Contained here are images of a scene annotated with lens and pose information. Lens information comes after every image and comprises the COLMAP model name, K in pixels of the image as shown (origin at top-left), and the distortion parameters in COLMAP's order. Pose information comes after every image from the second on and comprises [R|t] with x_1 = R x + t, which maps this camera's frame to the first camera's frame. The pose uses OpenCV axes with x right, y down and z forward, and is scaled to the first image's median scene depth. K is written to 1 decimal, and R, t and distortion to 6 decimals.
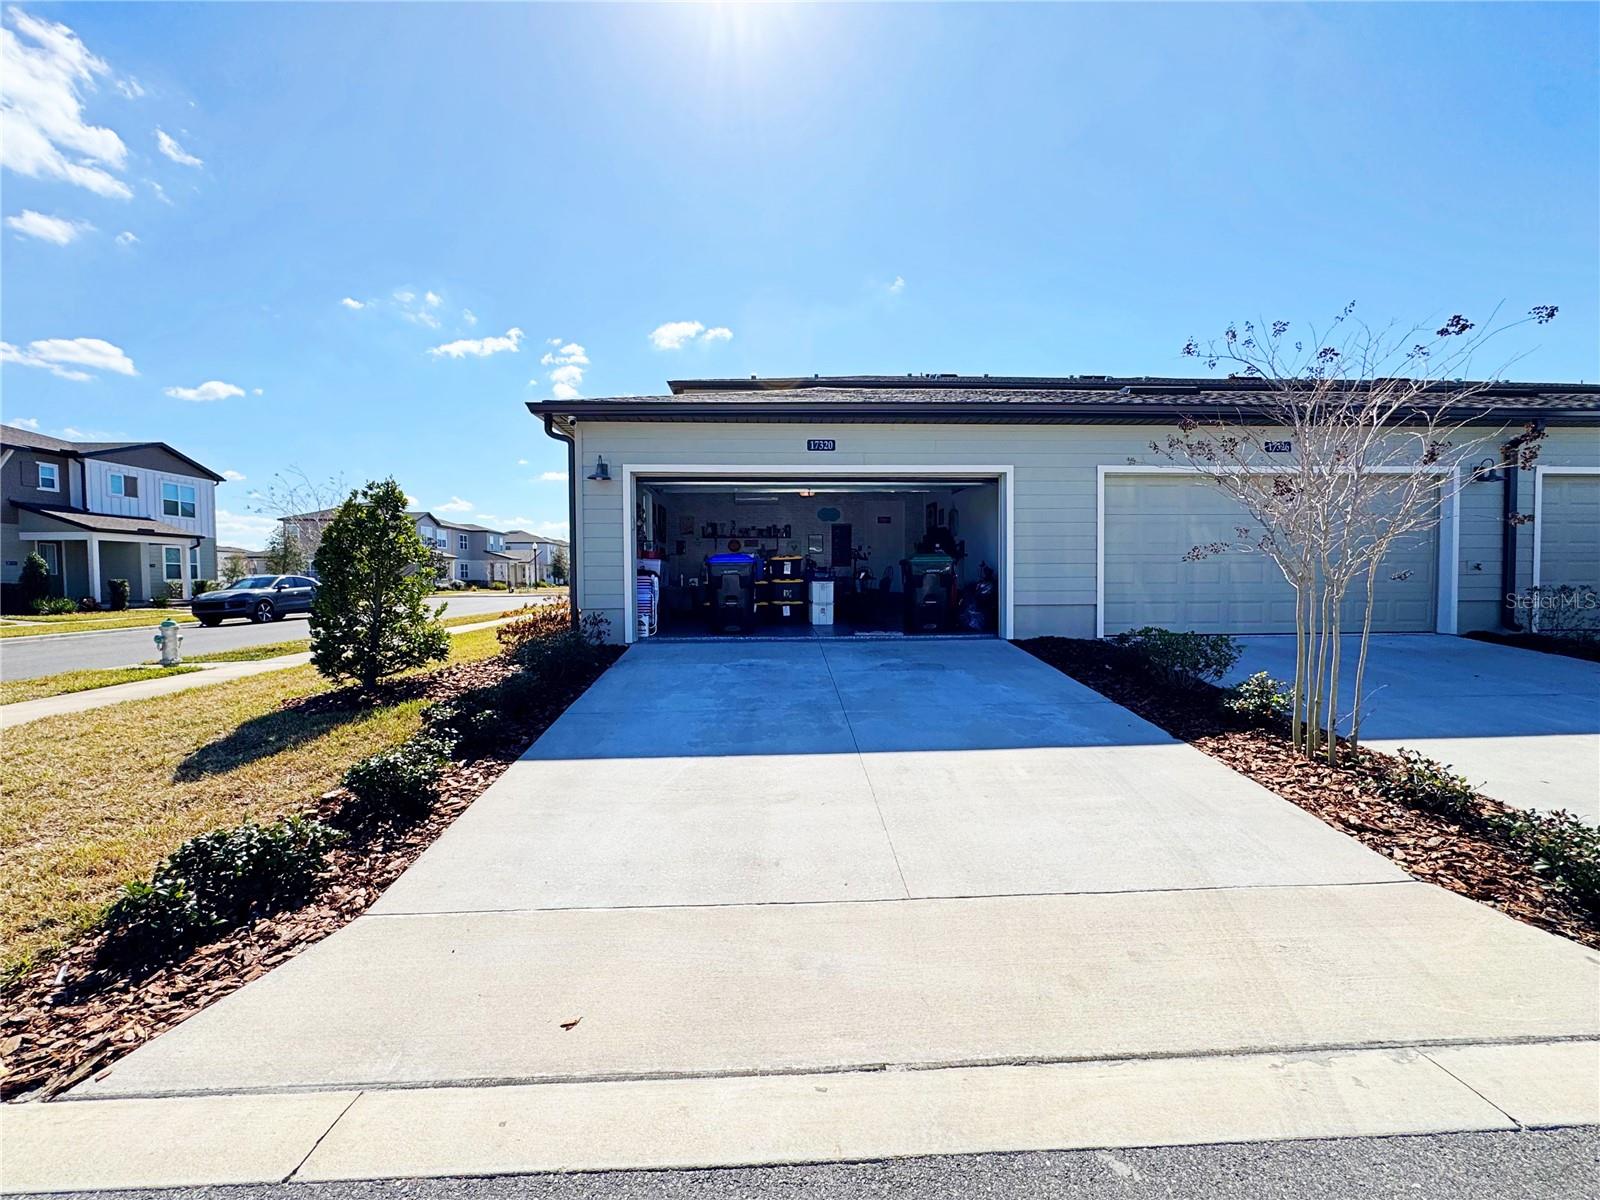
lens RADIAL K [[655.6, 0, 800.0], [0, 655.6, 600.0], [0, 0, 1]] dist [-0.003449, 0.000154]
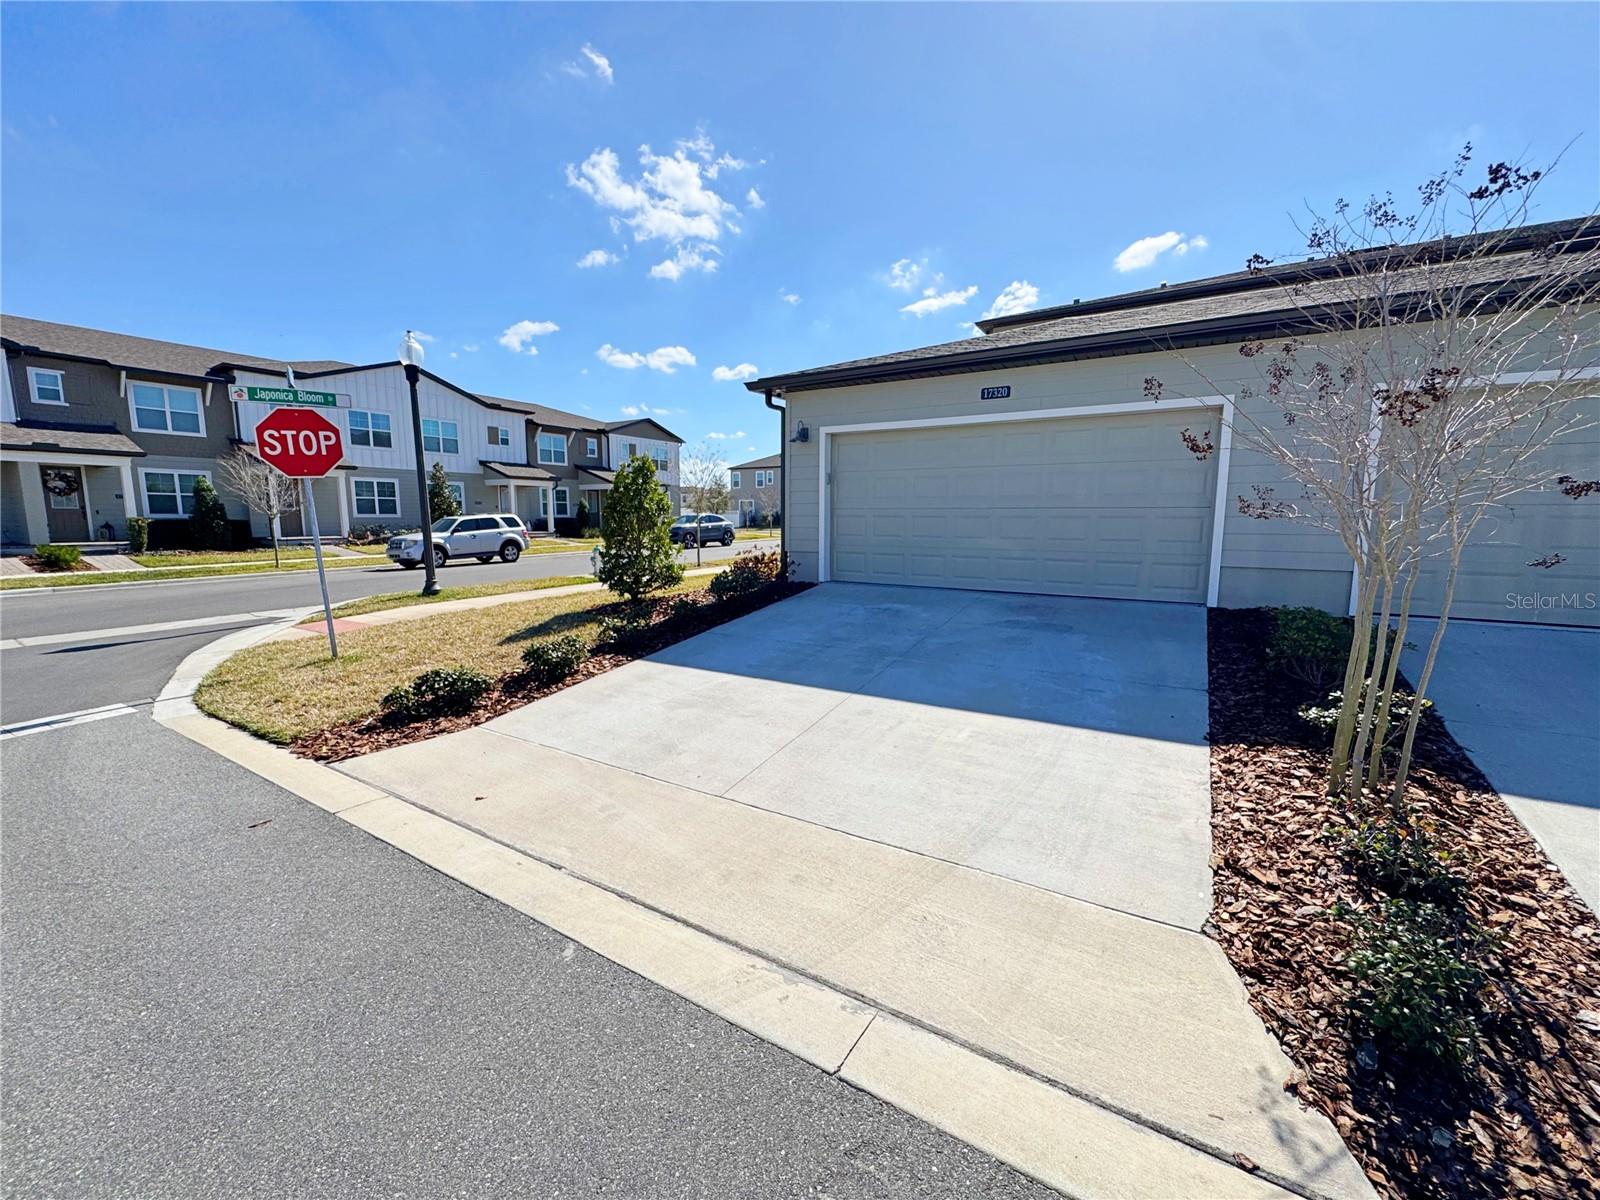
lens RADIAL K [[639.7, 0, 800.0], [0, 639.7, 600.0], [0, 0, 1]] dist [-0.004426, 0.000420]
pose [[0.829096, 0.081641, -0.553113, 0.349094], [-0.025961, 0.993836, 0.107779, -0.024719], [0.558503, -0.075000, 0.826105, 0.027826]]
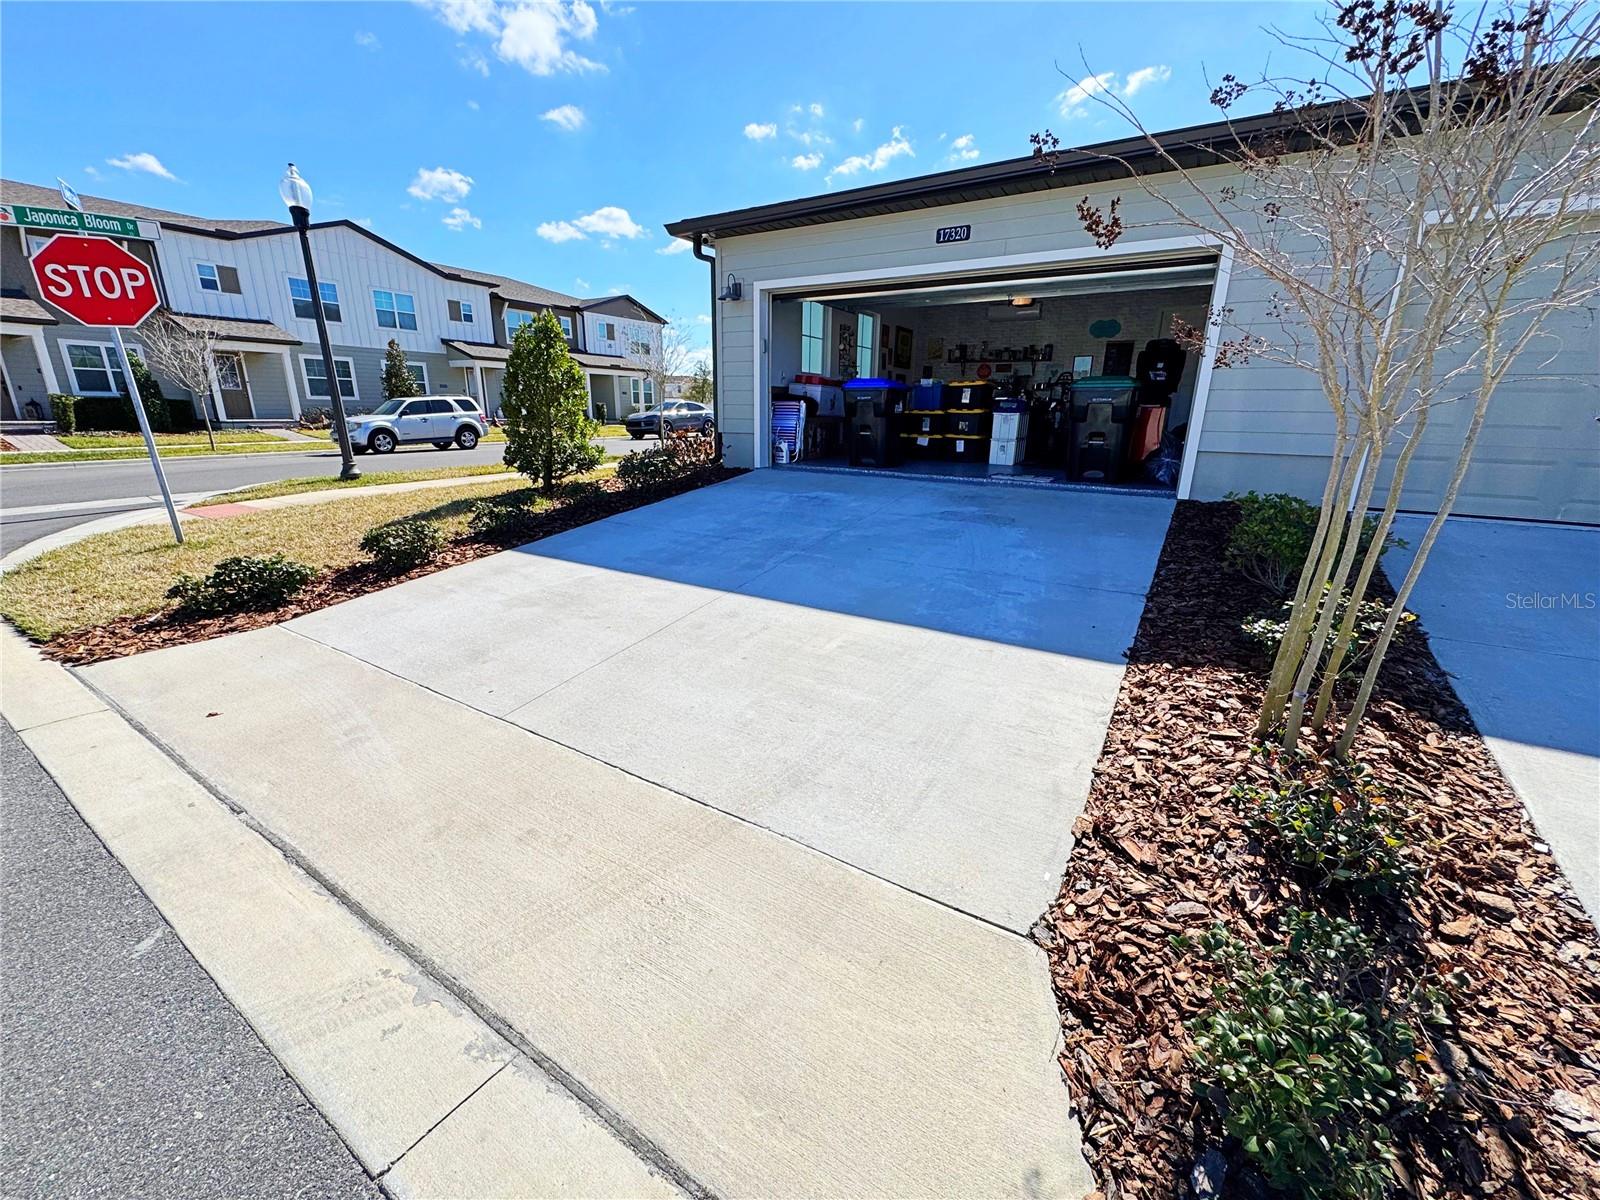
lens RADIAL K [[636.4, 0, 800.0], [0, 636.4, 600.0], [0, 0, 1]] dist [-0.002840, -0.000281]
pose [[0.825565, 0.180252, -0.534745, 0.382939], [-0.039593, 0.963780, 0.263745, -0.001511], [0.562916, -0.196566, 0.802799, 0.181303]]
